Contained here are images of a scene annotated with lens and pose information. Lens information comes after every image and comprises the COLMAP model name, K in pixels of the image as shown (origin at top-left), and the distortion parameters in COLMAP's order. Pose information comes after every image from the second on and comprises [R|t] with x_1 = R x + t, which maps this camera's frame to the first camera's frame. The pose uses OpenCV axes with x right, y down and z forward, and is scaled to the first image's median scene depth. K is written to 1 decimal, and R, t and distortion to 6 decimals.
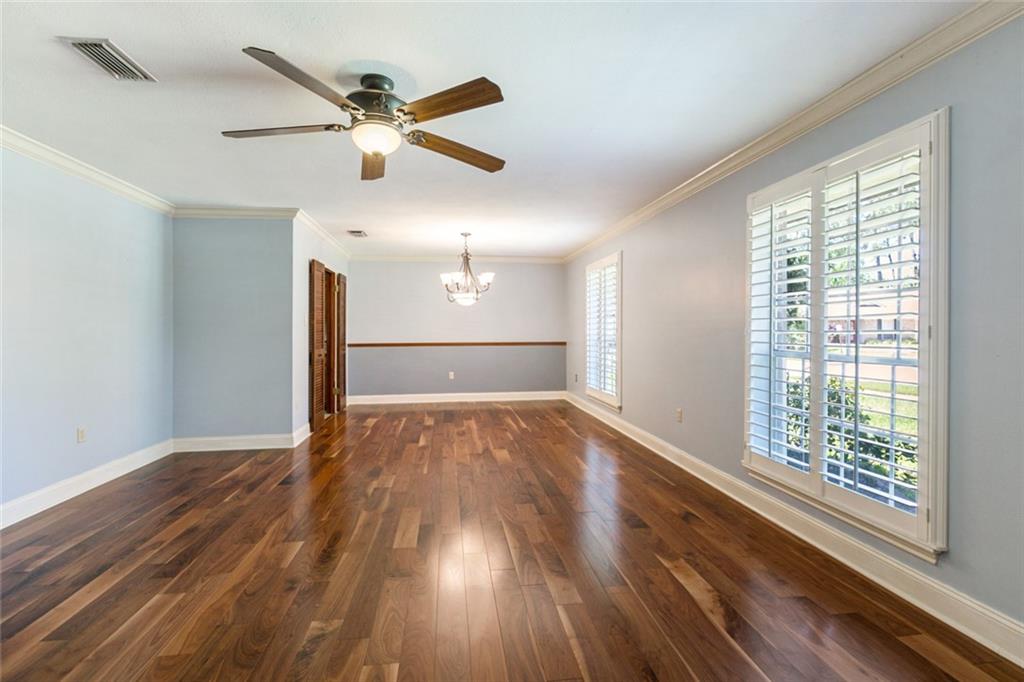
lens RADIAL K [[474.8, 0, 511.7], [0, 474.8, 331.3], [0, 0, 1]] dist [-0.001460, -0.000612]
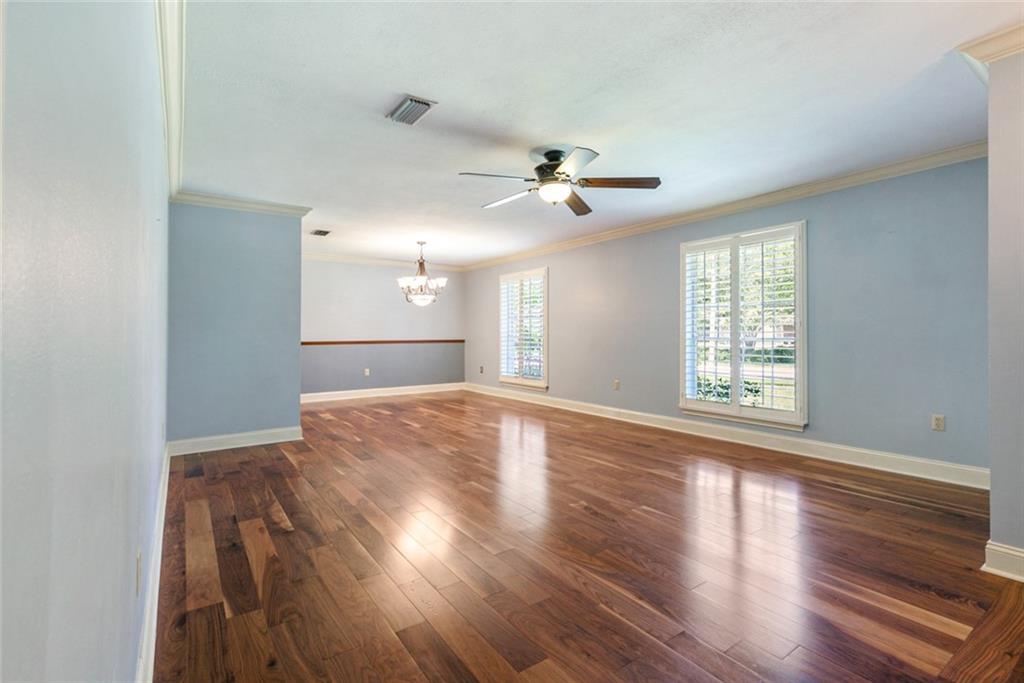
lens RADIAL K [[474.8, 0, 511.7], [0, 474.8, 331.8], [0, 0, 1]] dist [-0.001460, -0.000612]
pose [[0.885547, 0.000921, 0.464548, -0.461630], [0.003402, 0.999958, -0.008467, 0.019262], [-0.464537, 0.009078, 0.885507, -0.106814]]
